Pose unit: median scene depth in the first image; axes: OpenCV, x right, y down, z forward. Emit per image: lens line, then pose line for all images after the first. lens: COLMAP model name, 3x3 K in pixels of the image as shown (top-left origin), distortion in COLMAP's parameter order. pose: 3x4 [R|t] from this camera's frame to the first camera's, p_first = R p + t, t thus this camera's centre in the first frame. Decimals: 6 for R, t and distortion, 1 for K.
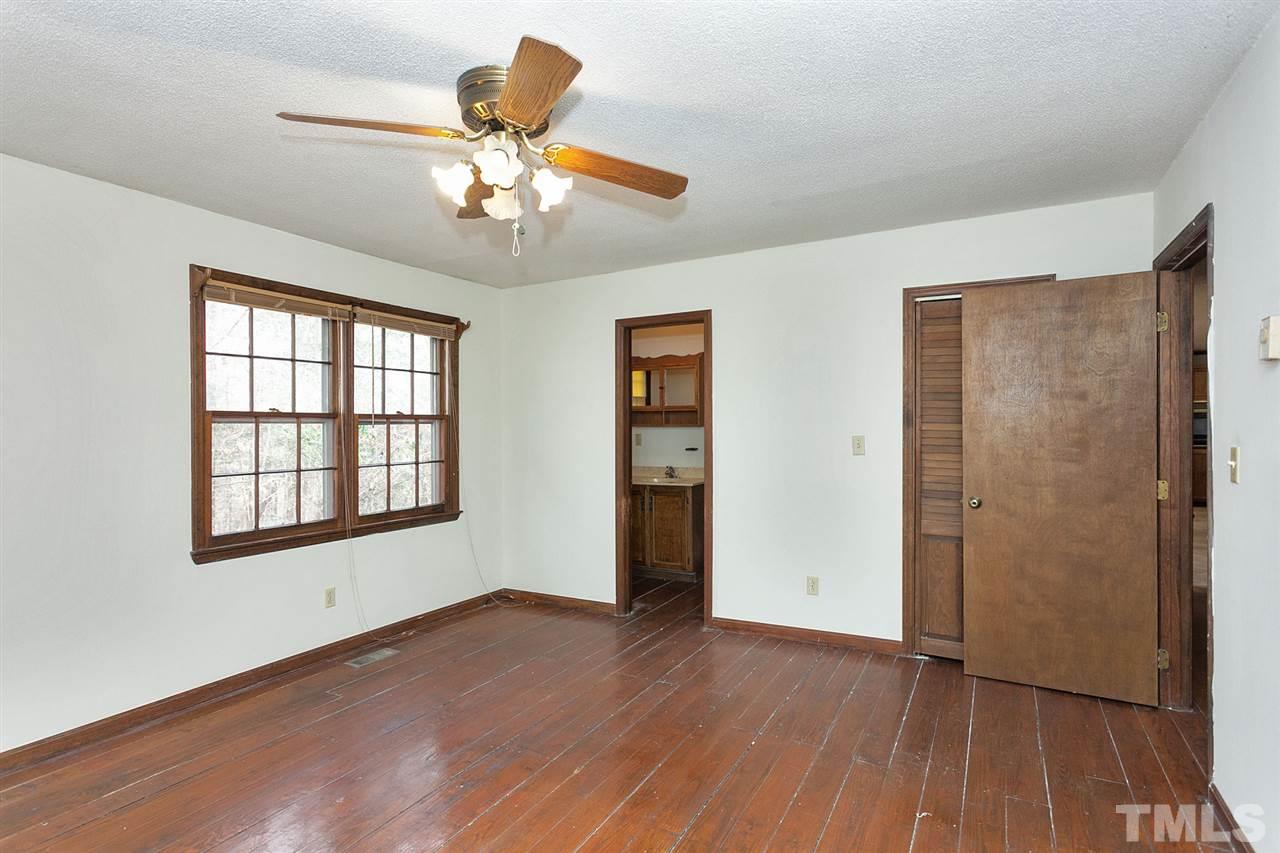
lens RADIAL K [[657.8, 0, 642.2], [0, 657.8, 423.3], [0, 0, 1]] dist [0.003849, 0.001725]
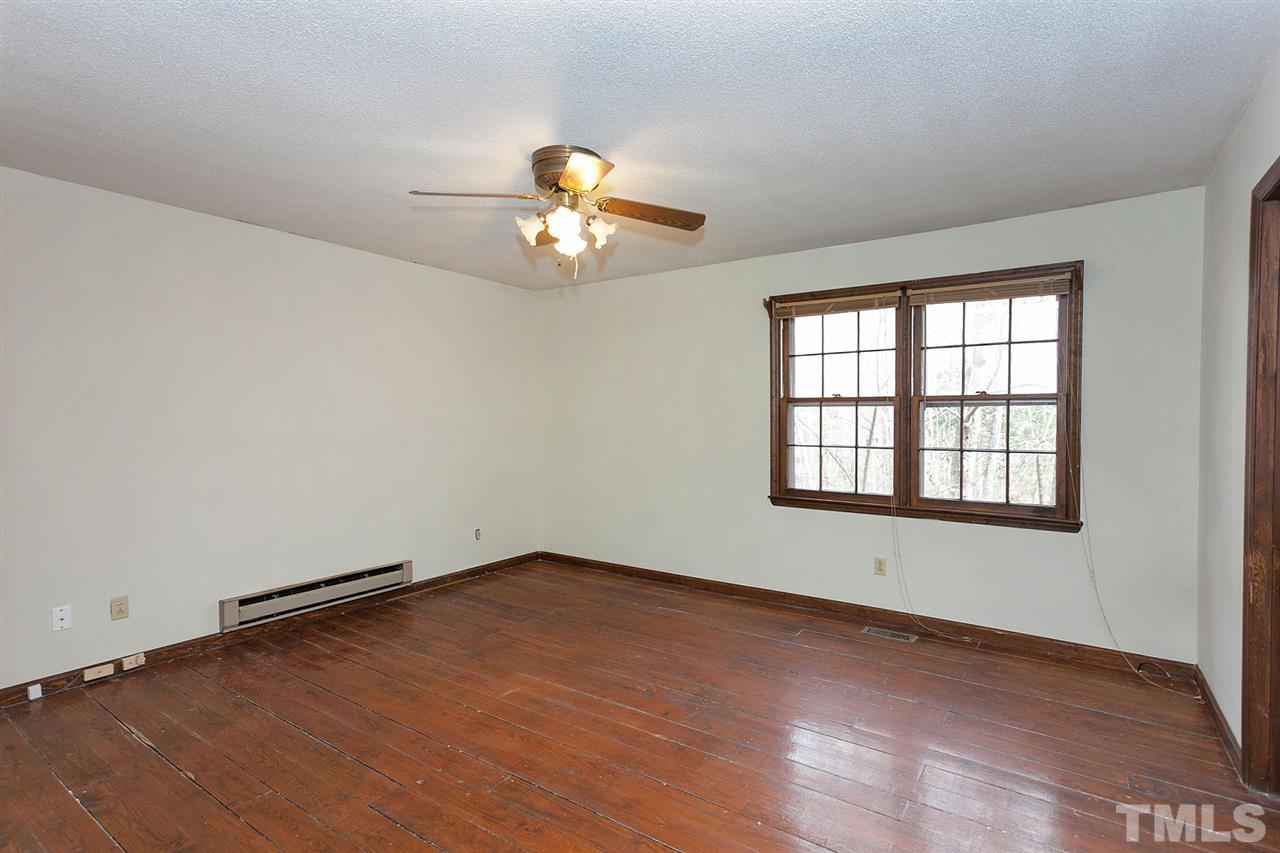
lens RADIAL K [[618.5, 0, 640.0], [0, 618.5, 426.5], [0, 0, 1]] dist [0.001106, 0.000268]
pose [[-0.103997, 0.025162, -0.994259, 0.574650], [0.005457, 0.999679, 0.024728, 0.006513], [0.994563, -0.002854, -0.104101, 0.708934]]
